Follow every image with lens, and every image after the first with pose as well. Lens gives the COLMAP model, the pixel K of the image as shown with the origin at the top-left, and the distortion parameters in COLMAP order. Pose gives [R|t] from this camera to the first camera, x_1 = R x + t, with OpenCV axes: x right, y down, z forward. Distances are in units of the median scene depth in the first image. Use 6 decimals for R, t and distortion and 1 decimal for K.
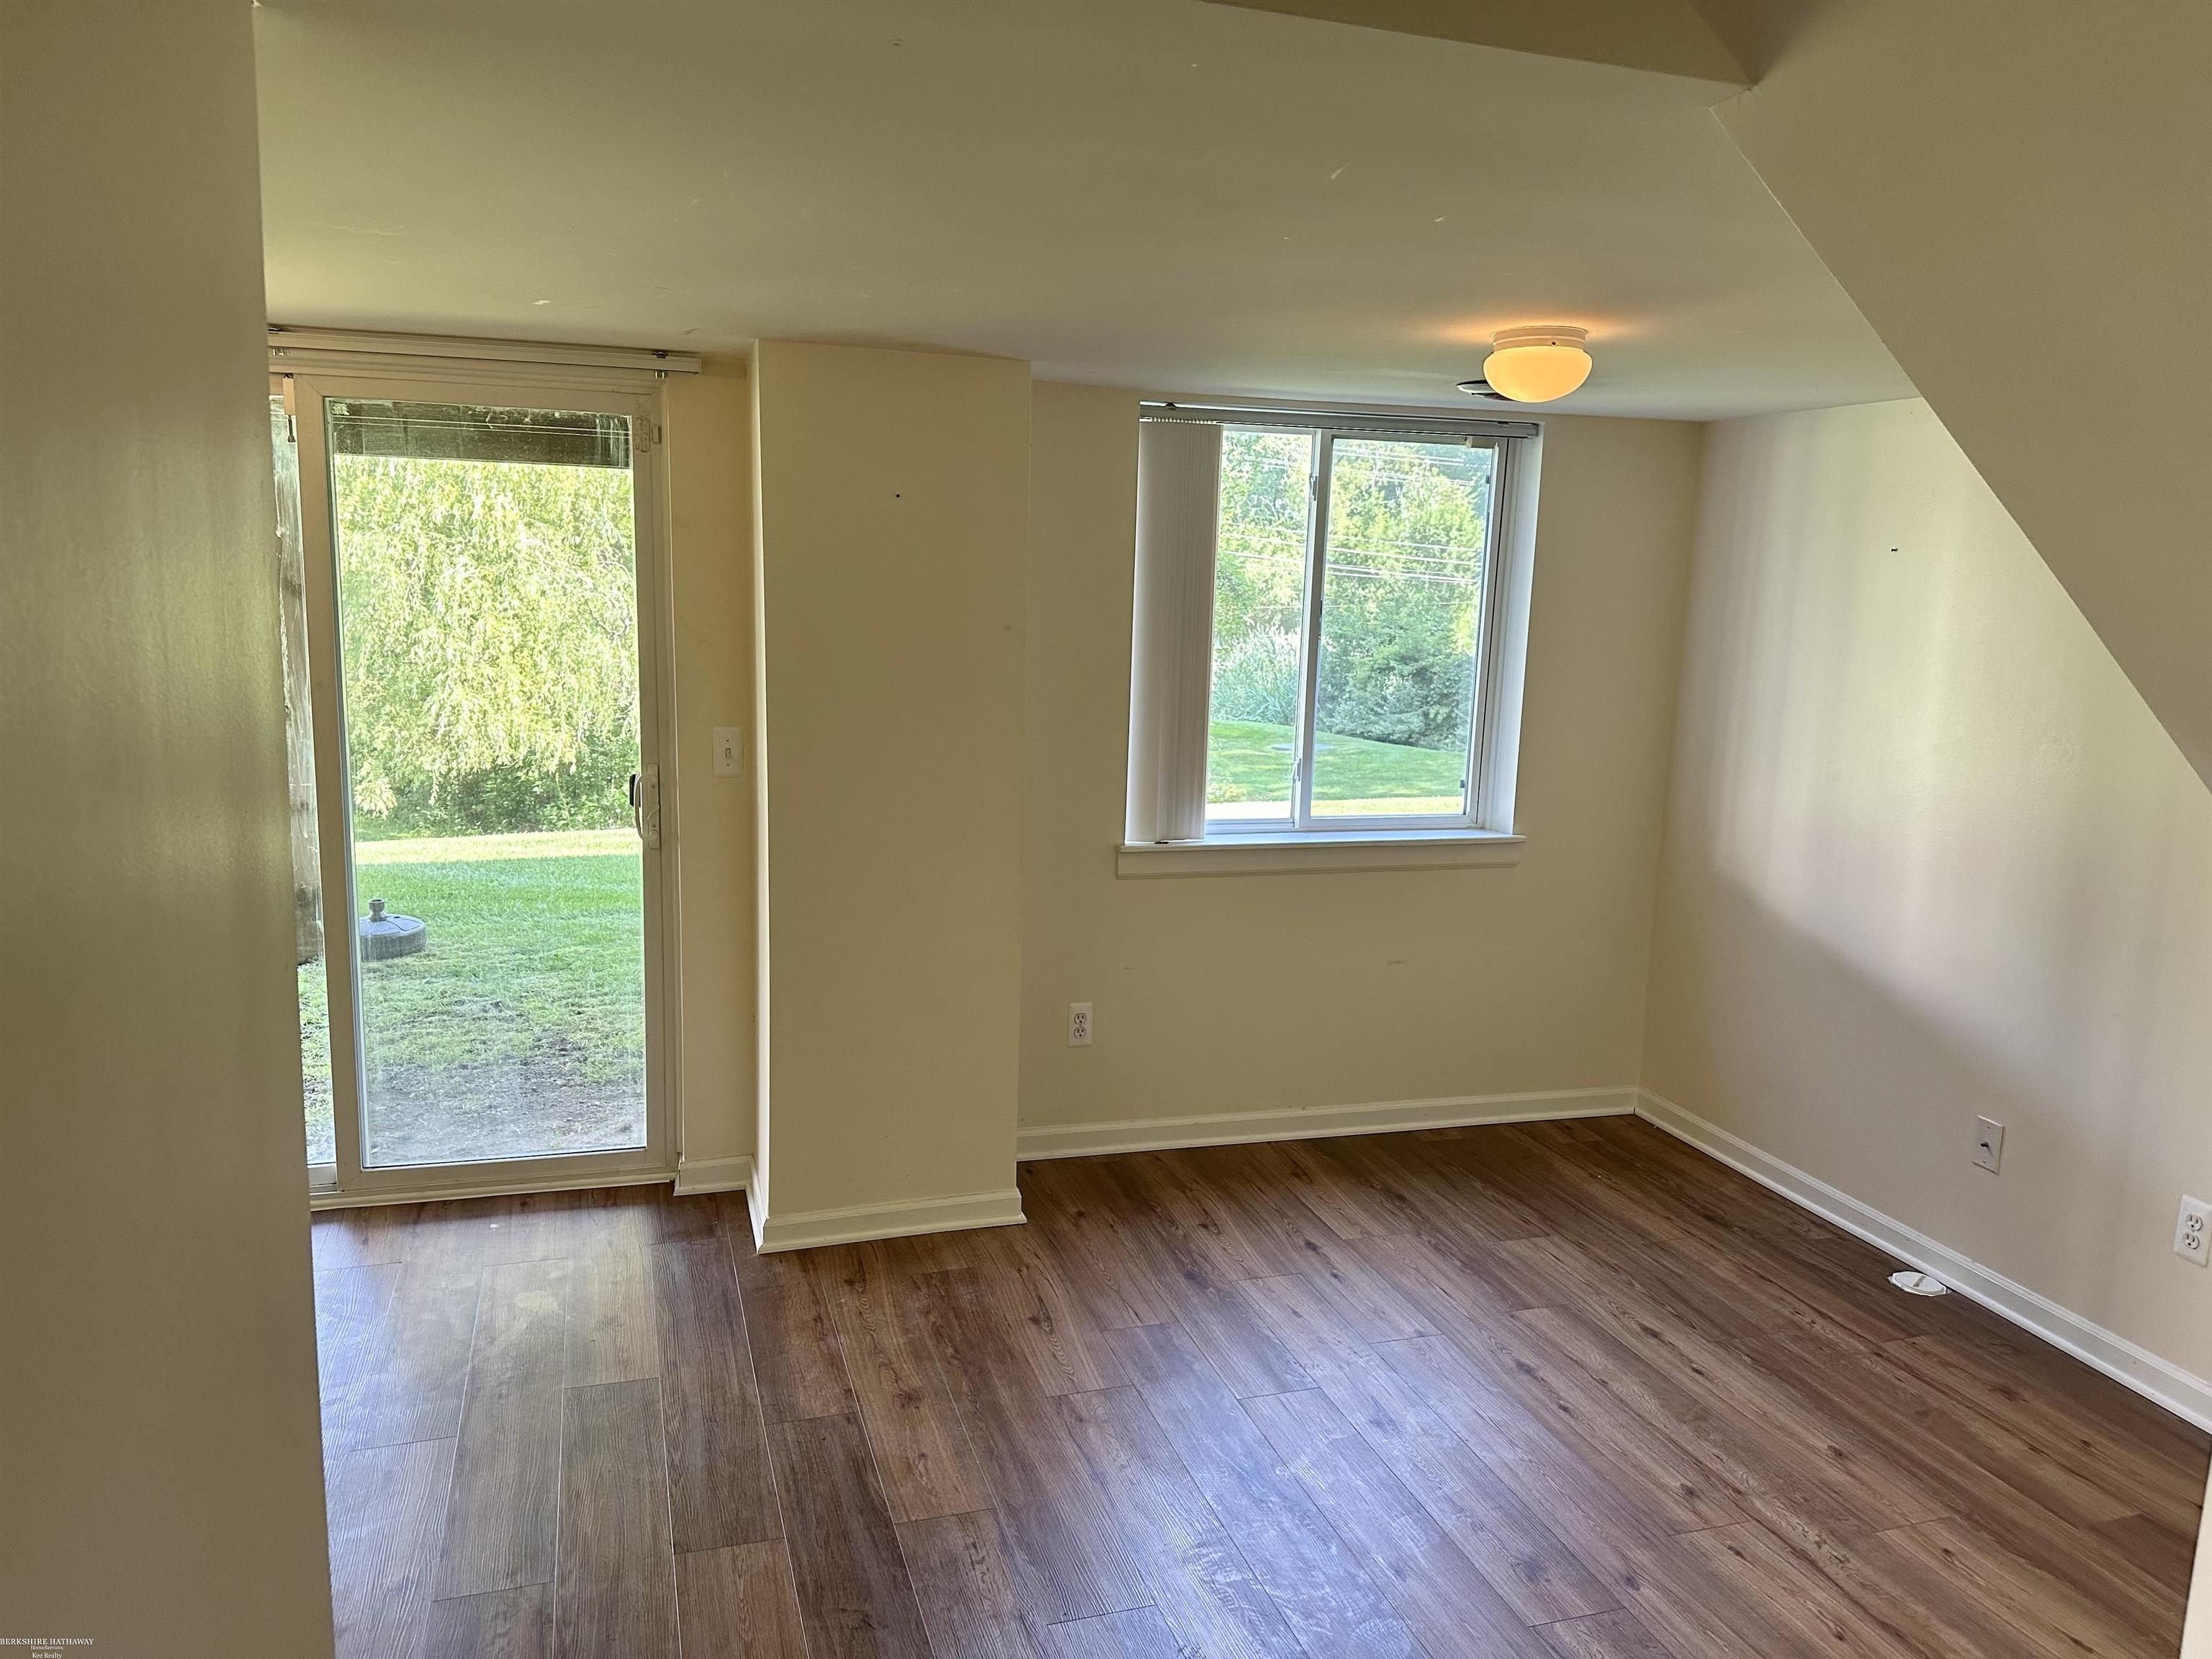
lens RADIAL K [[1547.0, 0, 1103.2], [0, 1547.0, 832.9], [0, 0, 1]] dist [0.065749, -0.082020]
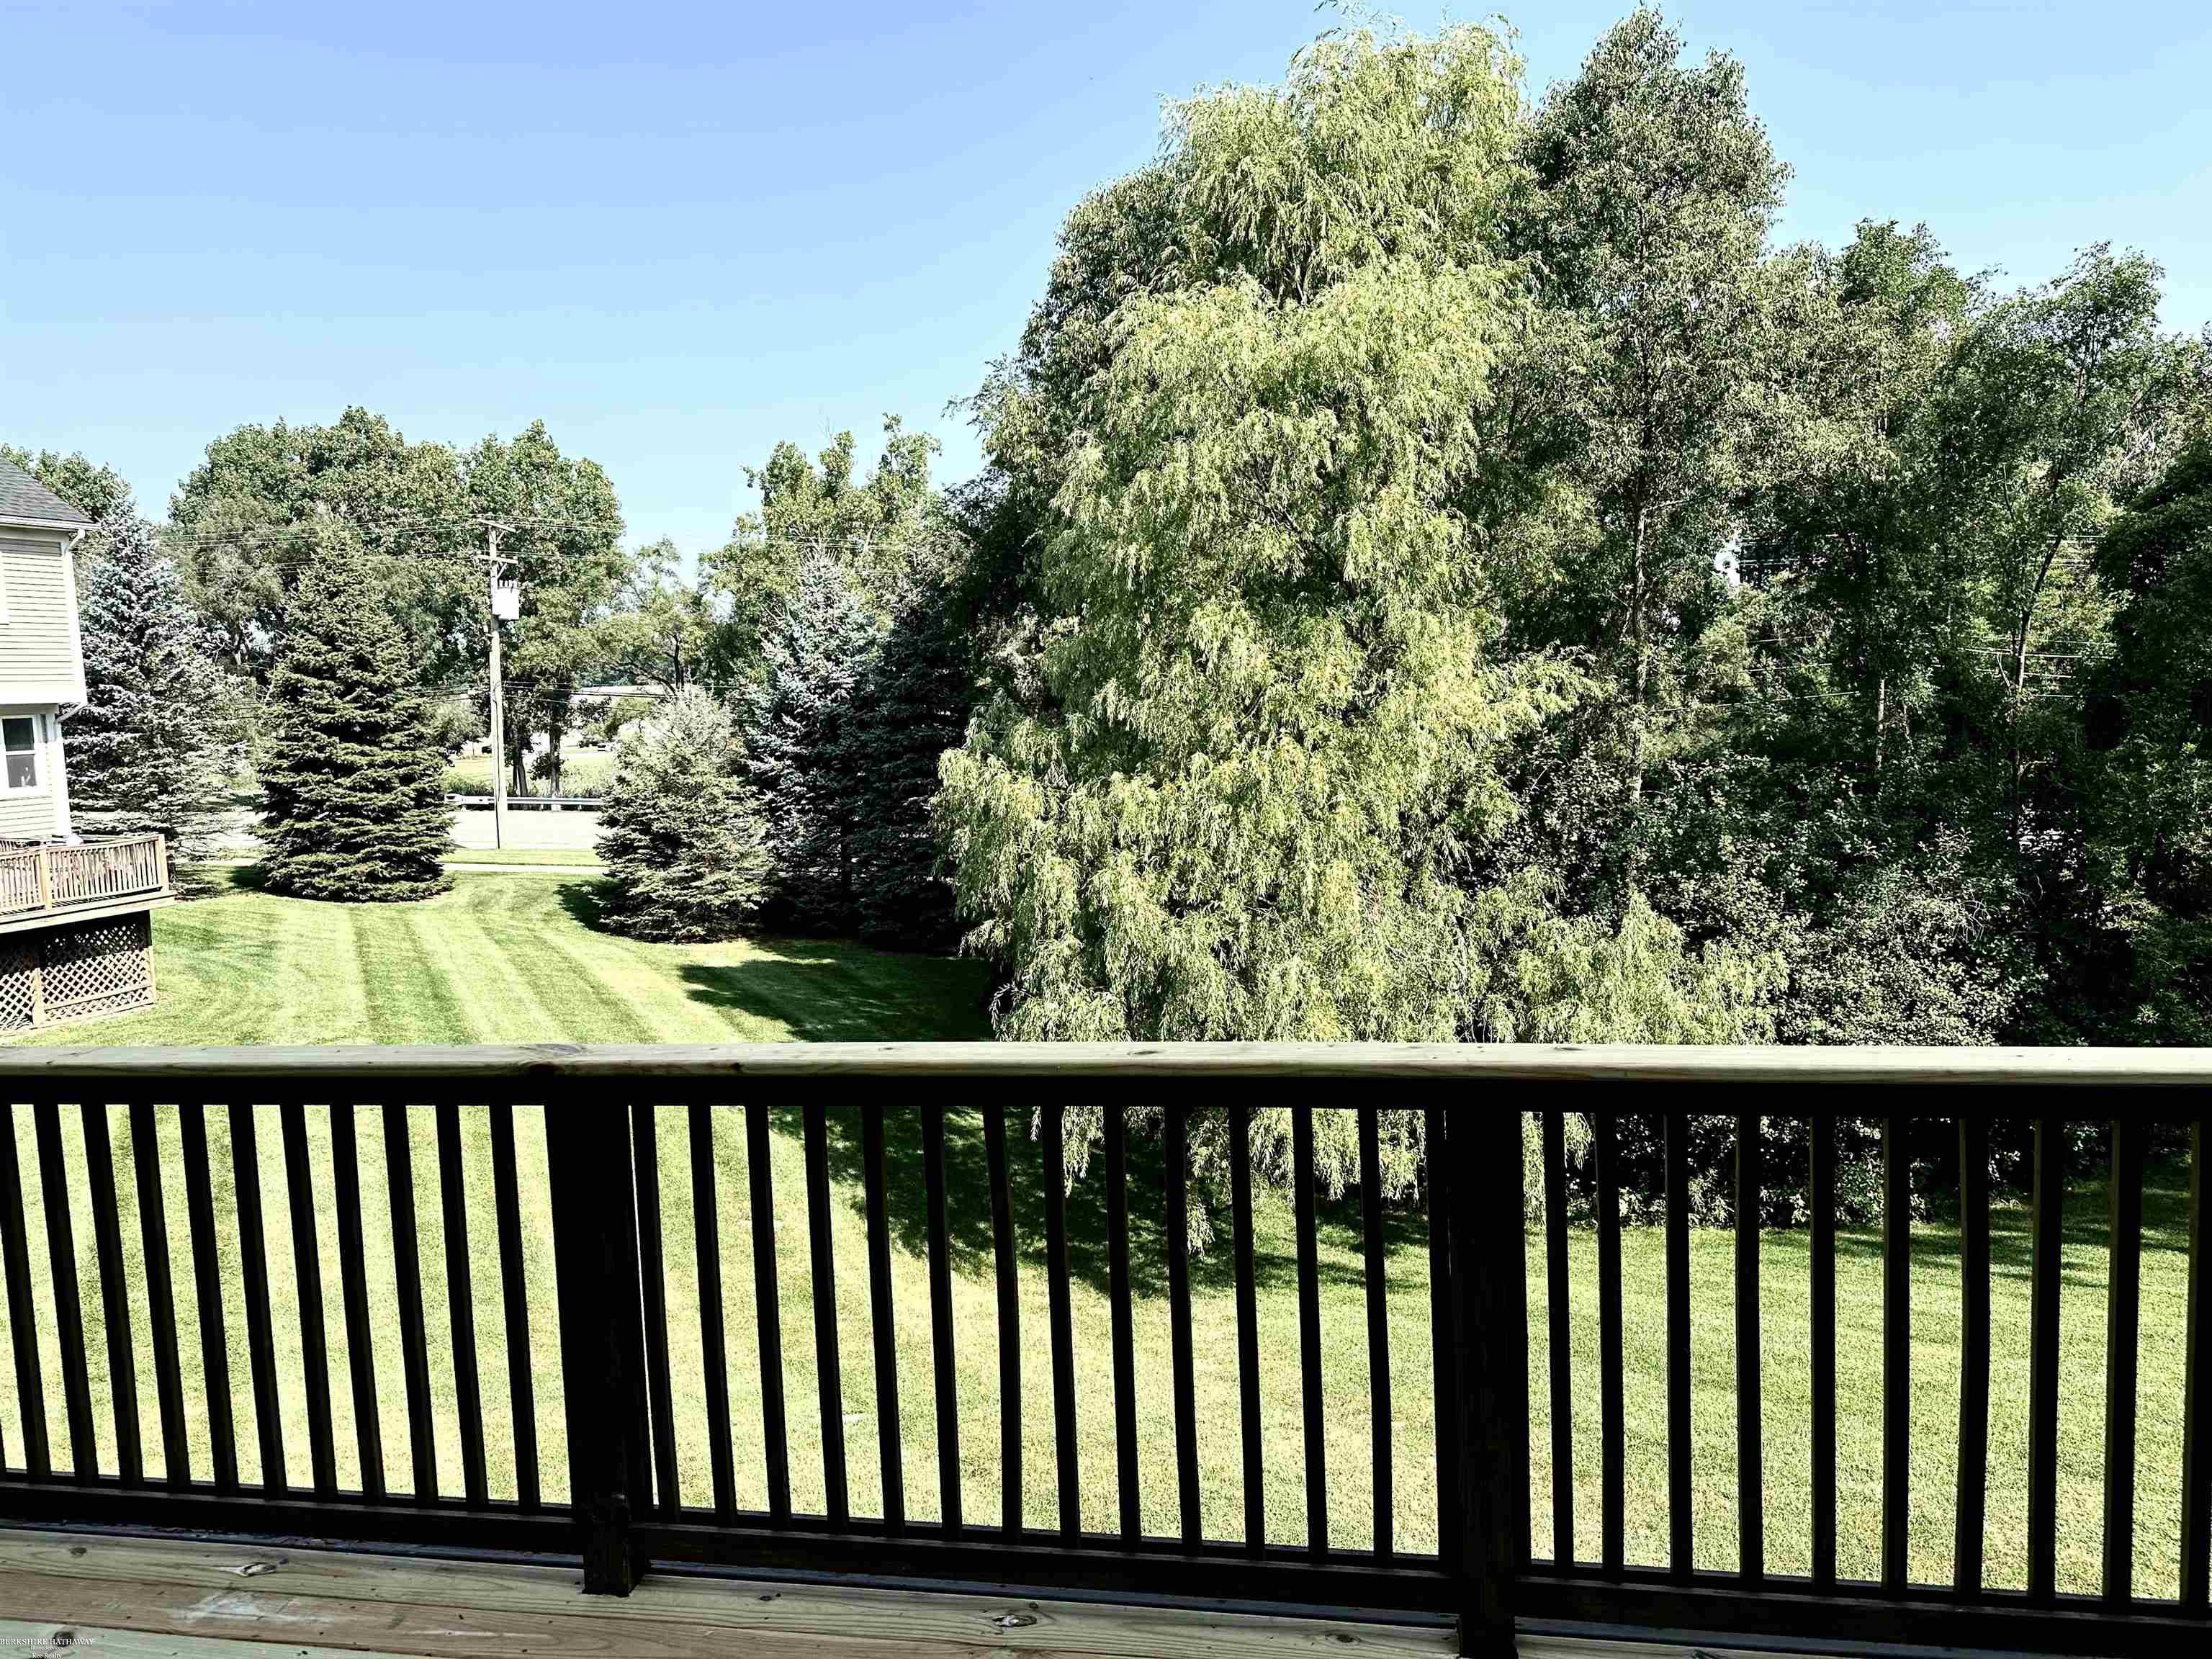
lens RADIAL K [[1547.0, 0, 1108.4], [0, 1547.0, 840.1], [0, 0, 1]] dist [0.065749, -0.082020]
pose [[0.884494, -0.018811, -0.466172, -0.486260], [-0.009590, 0.998243, -0.058476, -0.788147], [0.466453, 0.056192, 0.882760, 0.999221]]
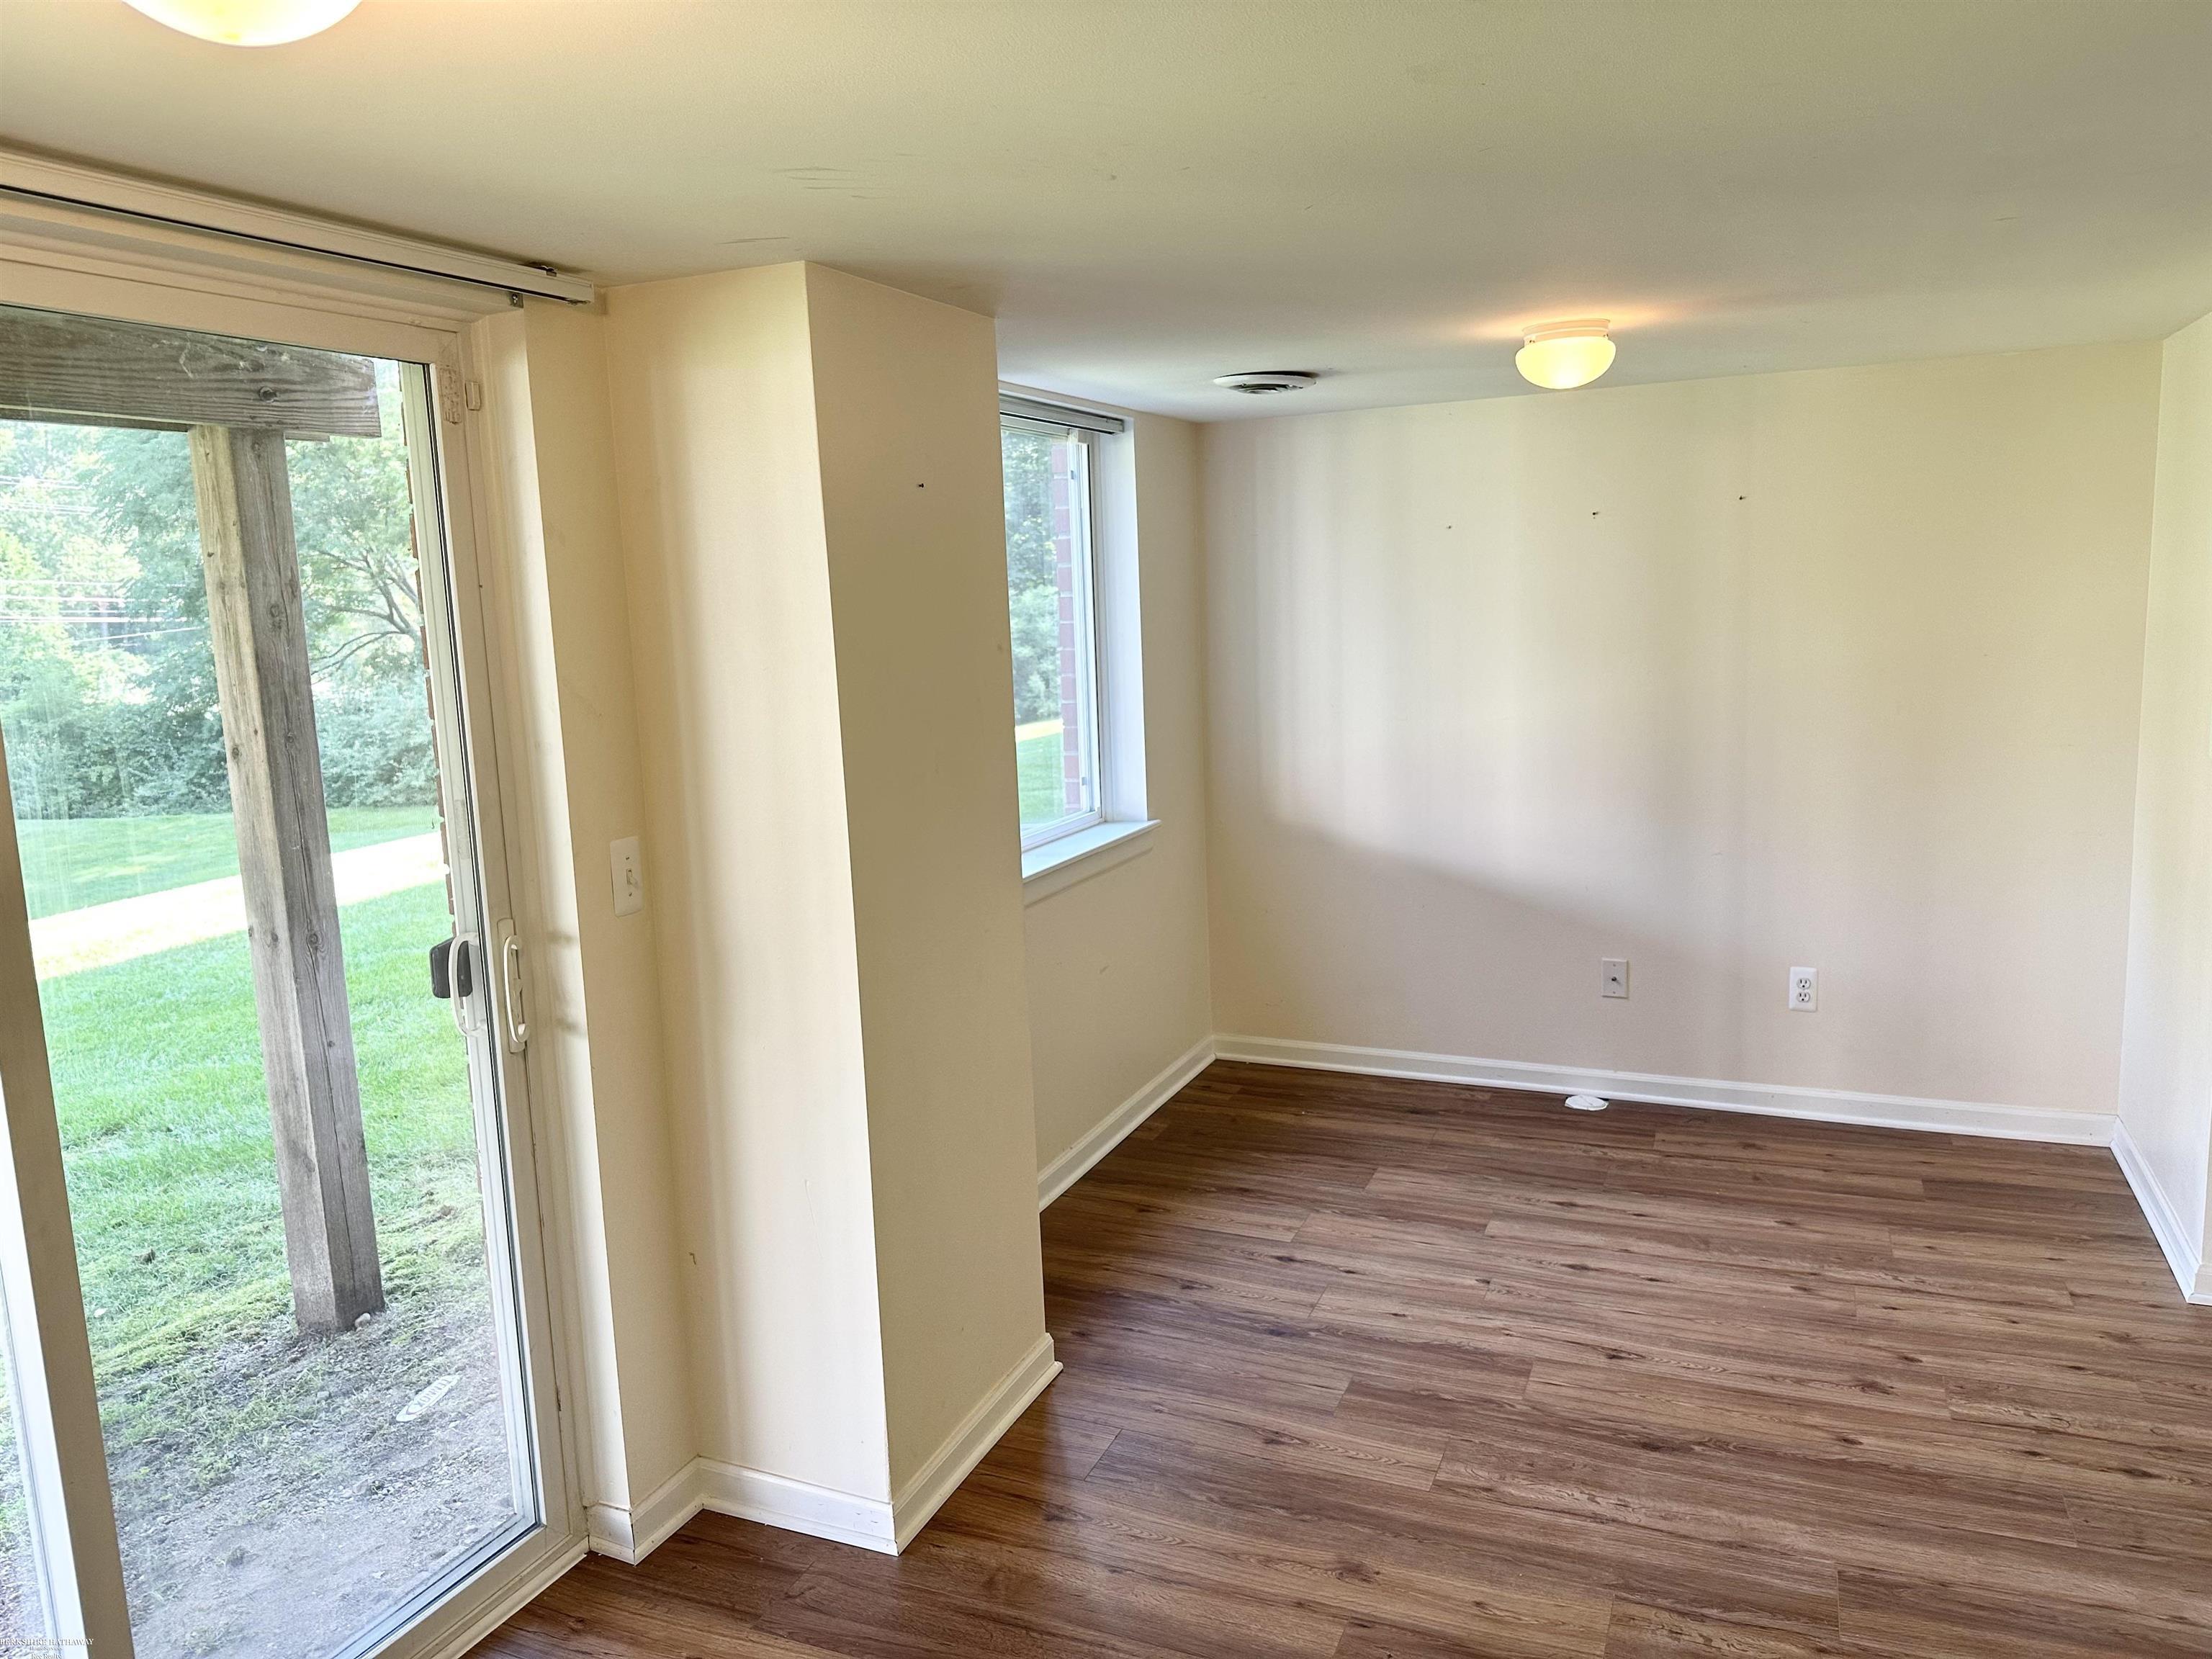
lens RADIAL K [[1547.0, 0, 1096.8], [0, 1547.0, 824.1], [0, 0, 1]] dist [0.065749, -0.082020]
pose [[0.655502, -0.168937, 0.736055, -0.534973], [0.181110, 0.981381, 0.063955, -0.072313], [-0.733155, 0.091384, 0.673894, 0.359441]]
